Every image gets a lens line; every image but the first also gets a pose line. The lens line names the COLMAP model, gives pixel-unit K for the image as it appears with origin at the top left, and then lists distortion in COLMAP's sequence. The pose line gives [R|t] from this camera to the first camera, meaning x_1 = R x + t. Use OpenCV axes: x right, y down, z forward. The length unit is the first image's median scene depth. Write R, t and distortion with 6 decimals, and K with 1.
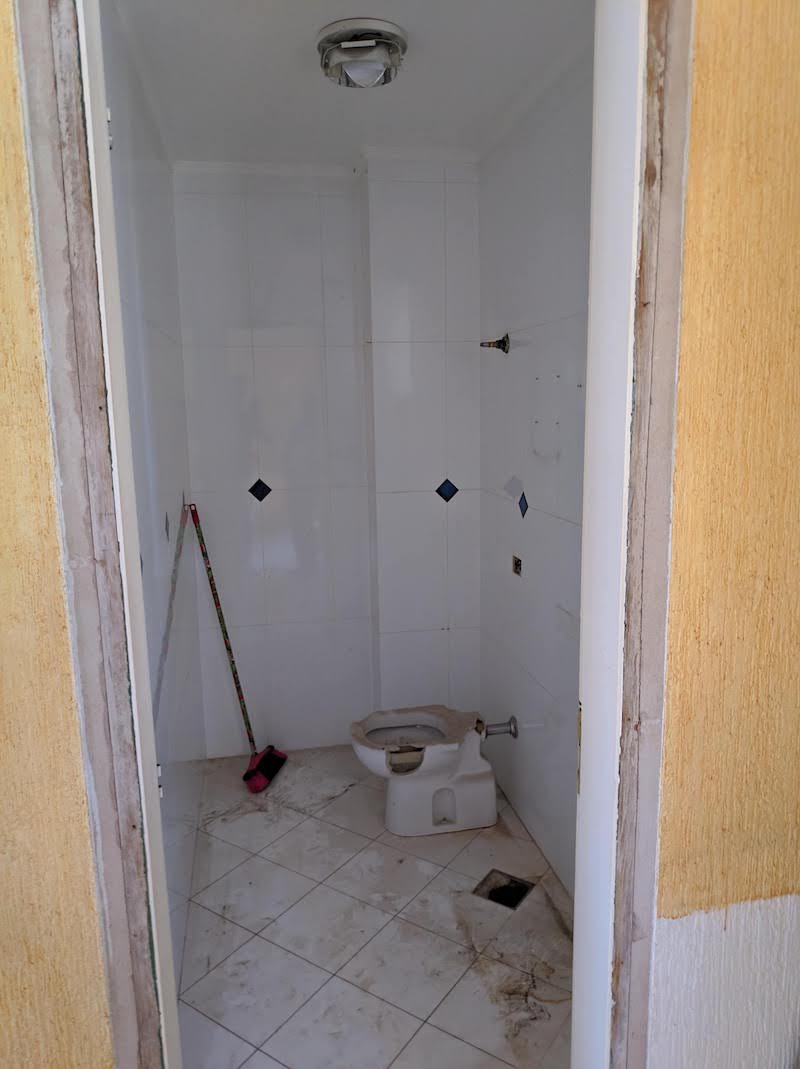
lens RADIAL K [[781.7, 0, 403.1], [0, 781.7, 532.4], [0, 0, 1]] dist [0.010381, -0.029624]
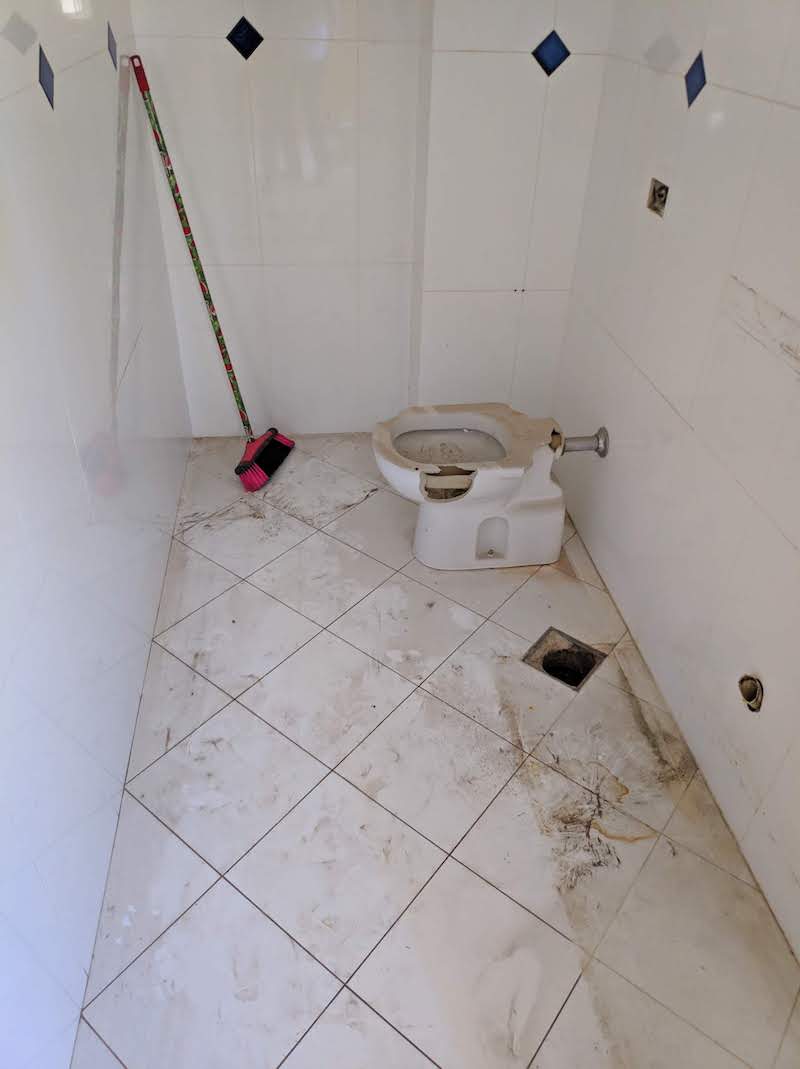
lens RADIAL K [[781.7, 0, 411.0], [0, 781.7, 530.0], [0, 0, 1]] dist [0.010381, -0.029624]
pose [[0.996896, 0.075756, -0.021417, -0.011336], [-0.058905, 0.898270, 0.435478, 0.022531], [0.052229, -0.432865, 0.899944, 0.343683]]
